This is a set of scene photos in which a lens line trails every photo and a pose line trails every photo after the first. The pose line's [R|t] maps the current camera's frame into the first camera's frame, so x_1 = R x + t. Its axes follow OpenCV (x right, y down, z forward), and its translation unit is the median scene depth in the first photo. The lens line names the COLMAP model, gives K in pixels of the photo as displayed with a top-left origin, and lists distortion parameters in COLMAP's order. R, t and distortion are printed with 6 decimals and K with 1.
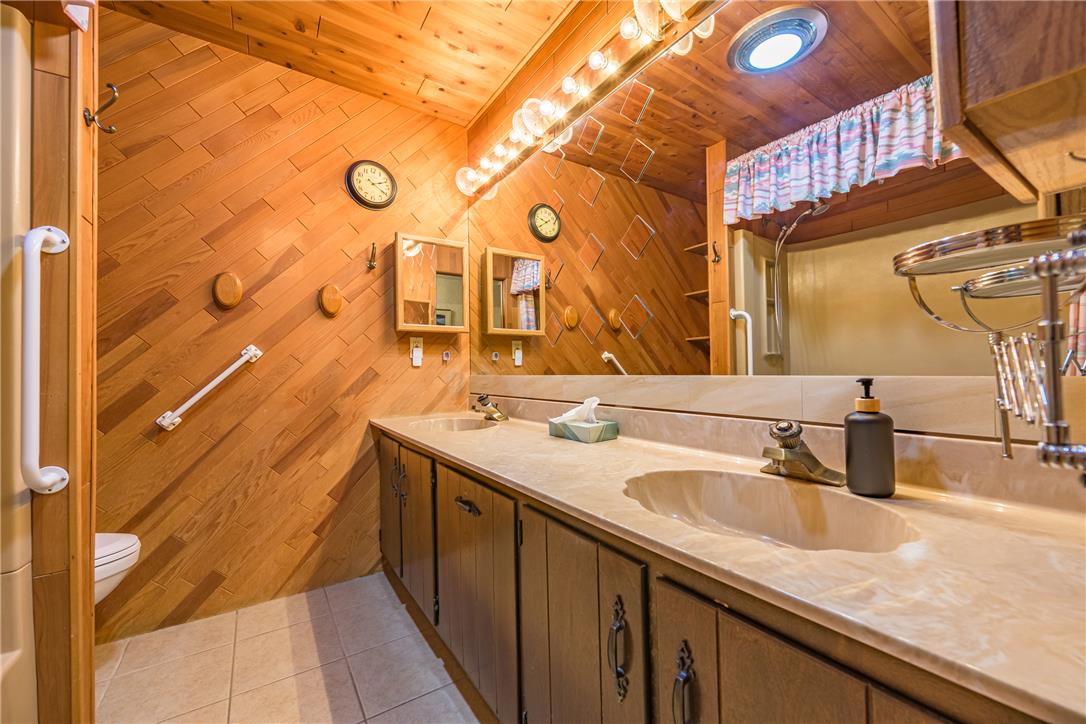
lens RADIAL K [[425.3, 0, 544.0], [0, 425.3, 365.1], [0, 0, 1]] dist [-0.002514, -0.000175]
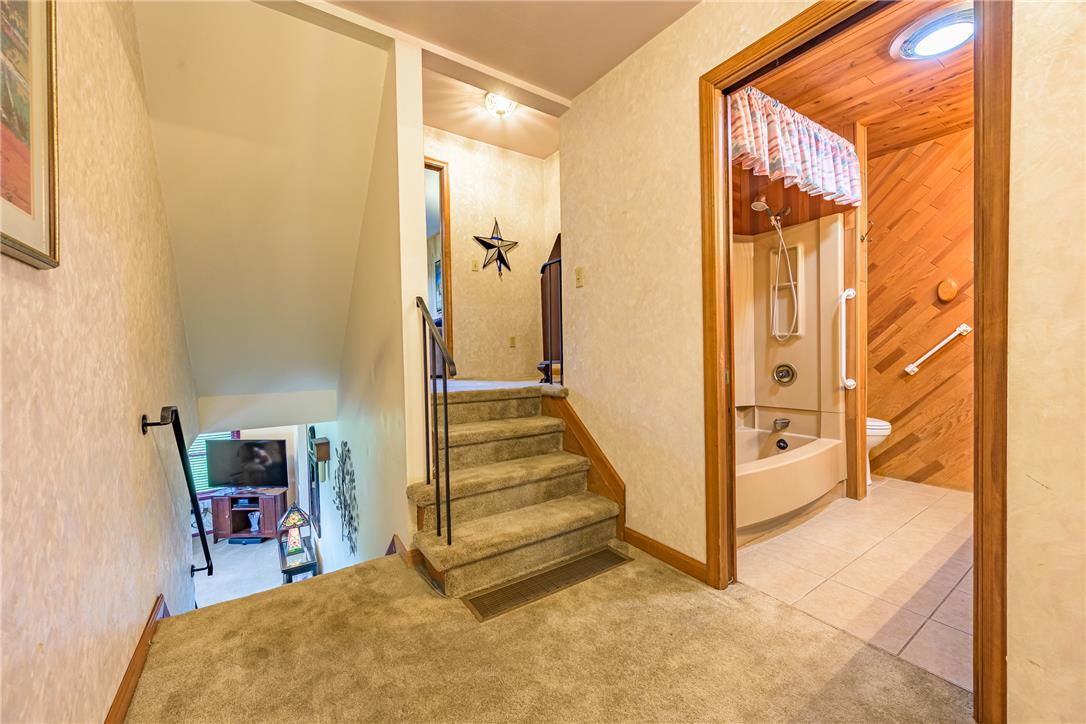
lens RADIAL K [[425.3, 0, 546.0], [0, 425.3, 364.9], [0, 0, 1]] dist [-0.002514, -0.000175]
pose [[0.012077, 0.037791, -0.999213, 0.798210], [0.035369, 0.998644, 0.038197, -0.010935], [0.999301, -0.035802, 0.010724, -0.506998]]
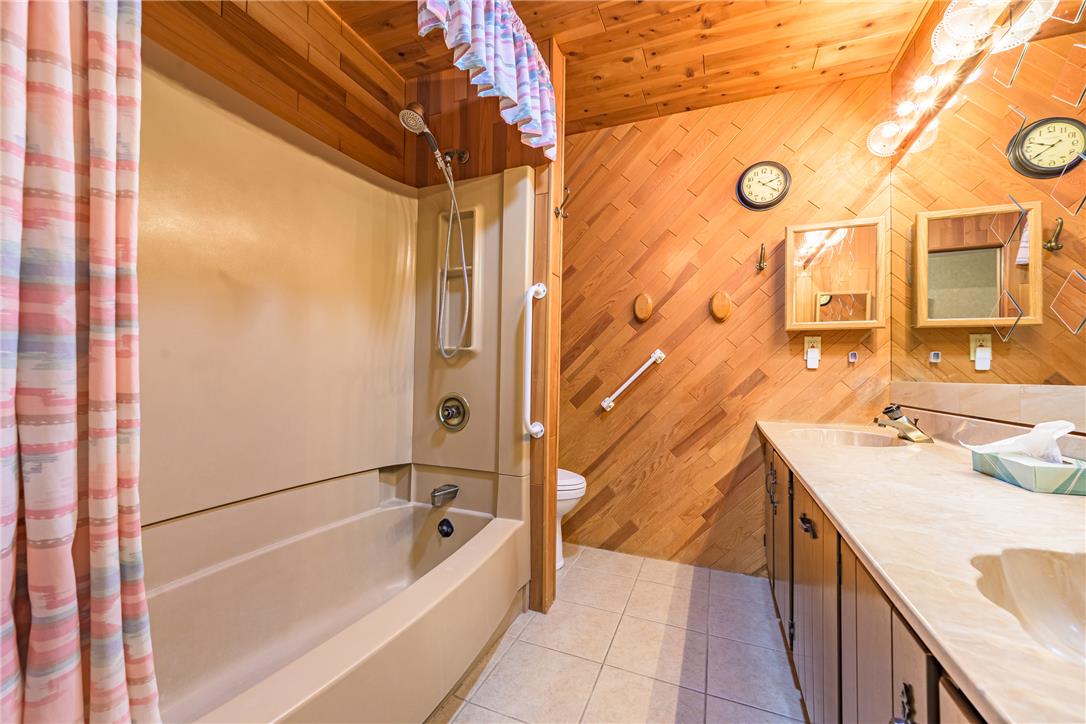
lens RADIAL K [[425.3, 0, 545.3], [0, 425.3, 365.4], [0, 0, 1]] dist [-0.002514, -0.000175]
pose [[0.558983, 0.007511, -0.829145, 0.154725], [-0.012959, 0.999916, 0.000321, 0.003342], [0.829078, 0.010565, 0.559033, 0.029753]]
